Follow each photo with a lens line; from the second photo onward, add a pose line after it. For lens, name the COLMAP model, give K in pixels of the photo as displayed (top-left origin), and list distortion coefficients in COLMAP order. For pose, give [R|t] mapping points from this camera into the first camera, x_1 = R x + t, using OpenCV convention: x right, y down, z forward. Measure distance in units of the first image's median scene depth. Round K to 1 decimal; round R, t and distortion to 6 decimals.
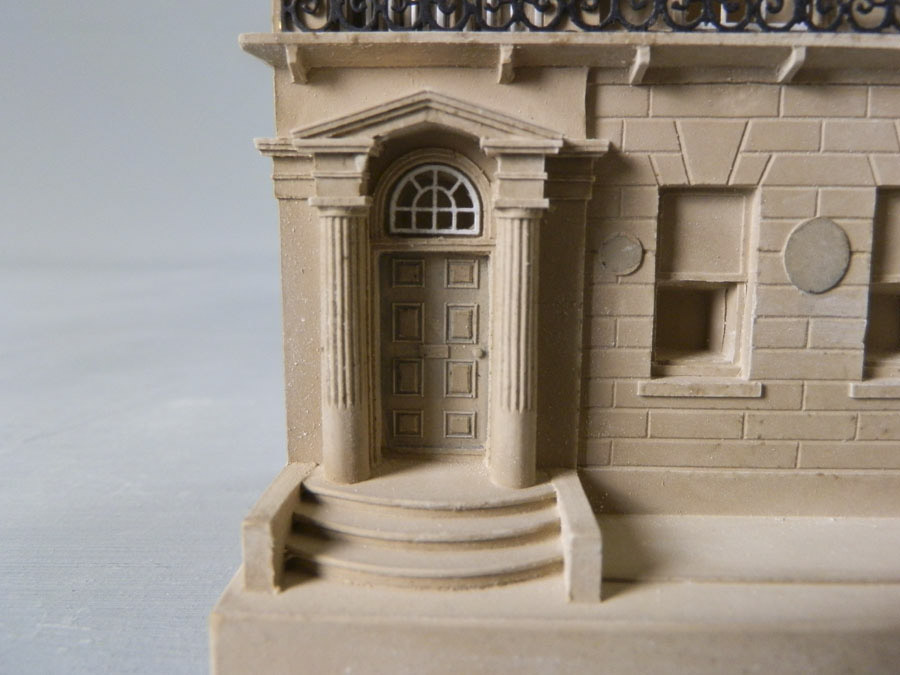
lens RADIAL K [[784.3, 0, 425.5], [0, 784.3, 334.8], [0, 0, 1]] dist [0.035147, -0.084224]
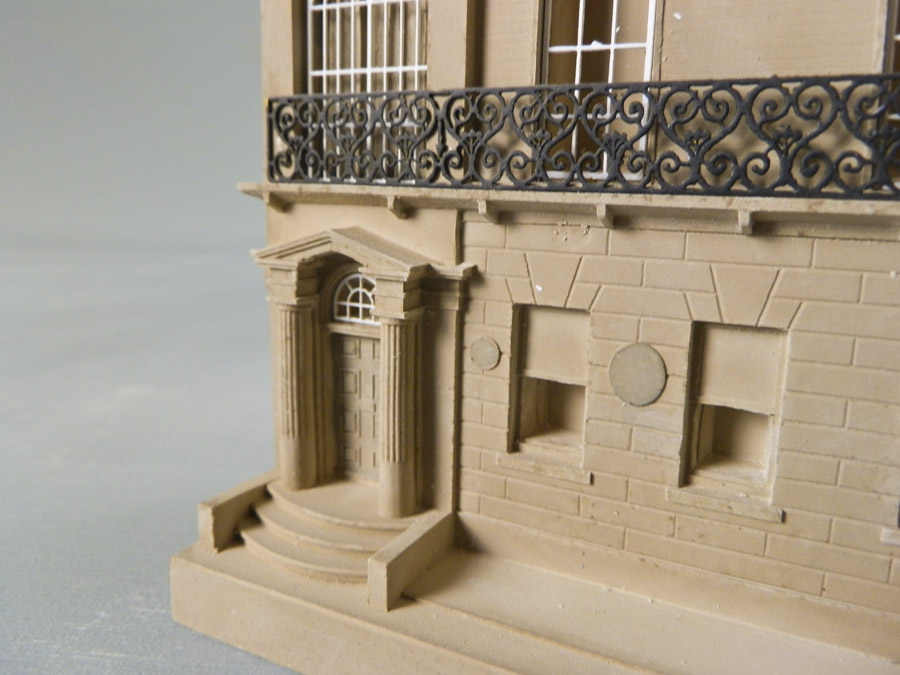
lens RADIAL K [[784.3, 0, 425.5], [0, 784.3, 334.8], [0, 0, 1]] dist [0.035147, -0.084224]
pose [[0.889280, 0.104008, -0.445379, 0.735362], [-0.082843, 0.994322, 0.066790, -0.211746], [0.449797, -0.022499, 0.892847, -0.173847]]
